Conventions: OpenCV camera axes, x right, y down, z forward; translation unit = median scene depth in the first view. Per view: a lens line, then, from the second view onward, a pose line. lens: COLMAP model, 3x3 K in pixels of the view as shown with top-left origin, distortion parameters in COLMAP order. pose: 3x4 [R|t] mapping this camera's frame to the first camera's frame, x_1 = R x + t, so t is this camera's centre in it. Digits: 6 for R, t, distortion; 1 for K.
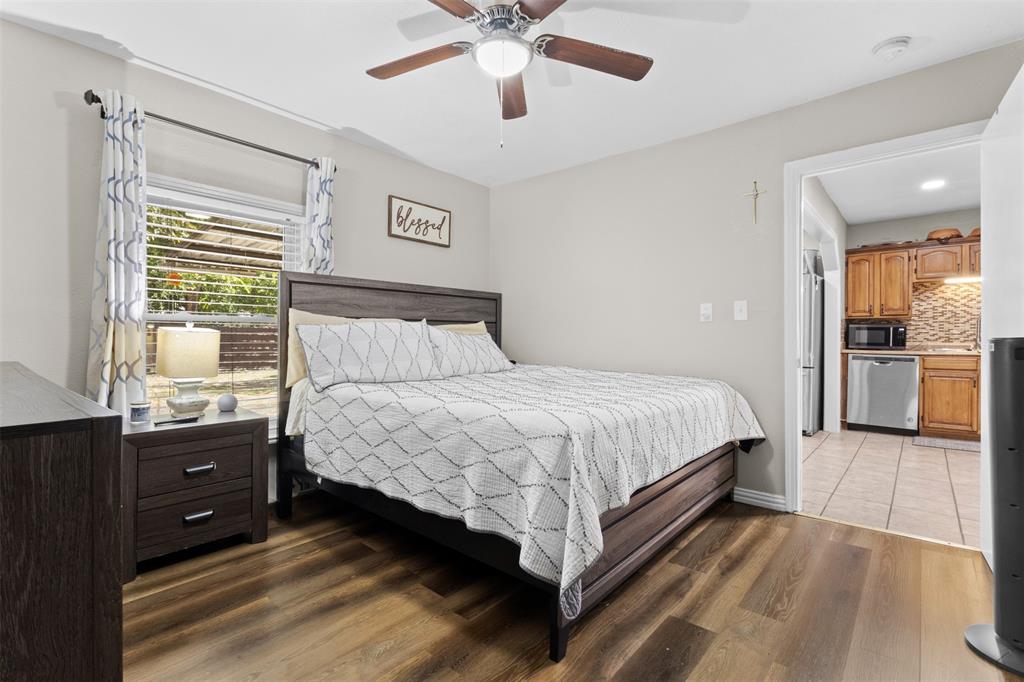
lens RADIAL K [[471.9, 0, 516.1], [0, 471.9, 341.5], [0, 0, 1]] dist [0.004158, 0.001081]
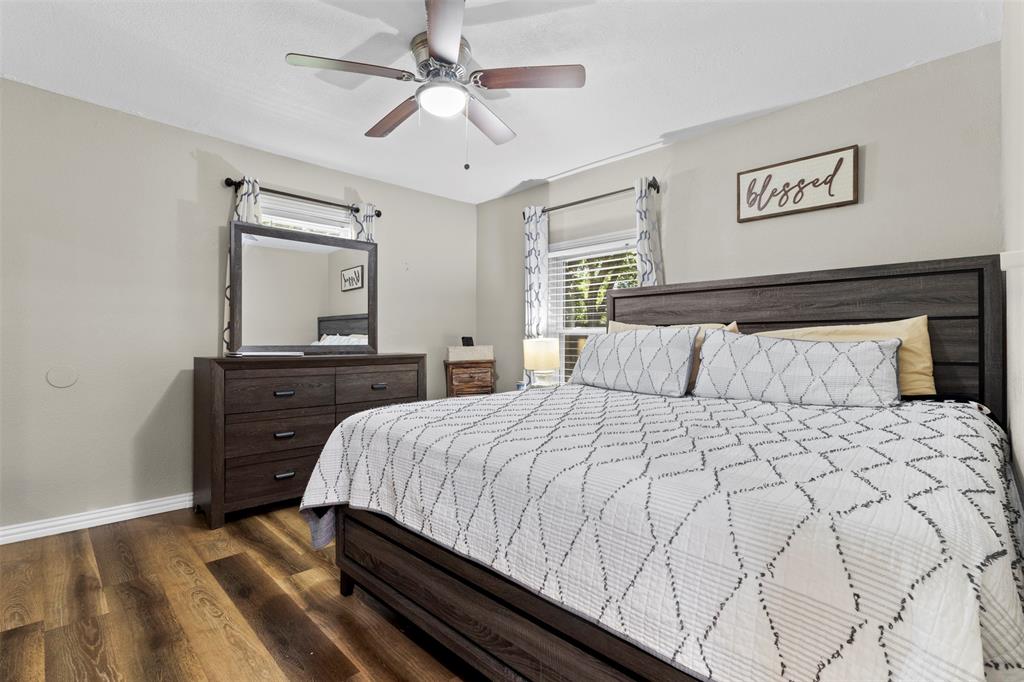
lens RADIAL K [[471.9, 0, 512.1], [0, 471.9, 341.7], [0, 0, 1]] dist [0.004158, 0.001081]
pose [[-0.071983, -0.004942, -0.997394, 1.041302], [-0.013255, 0.999904, -0.003998, -0.012857], [0.997318, 0.012933, -0.072042, 1.193903]]
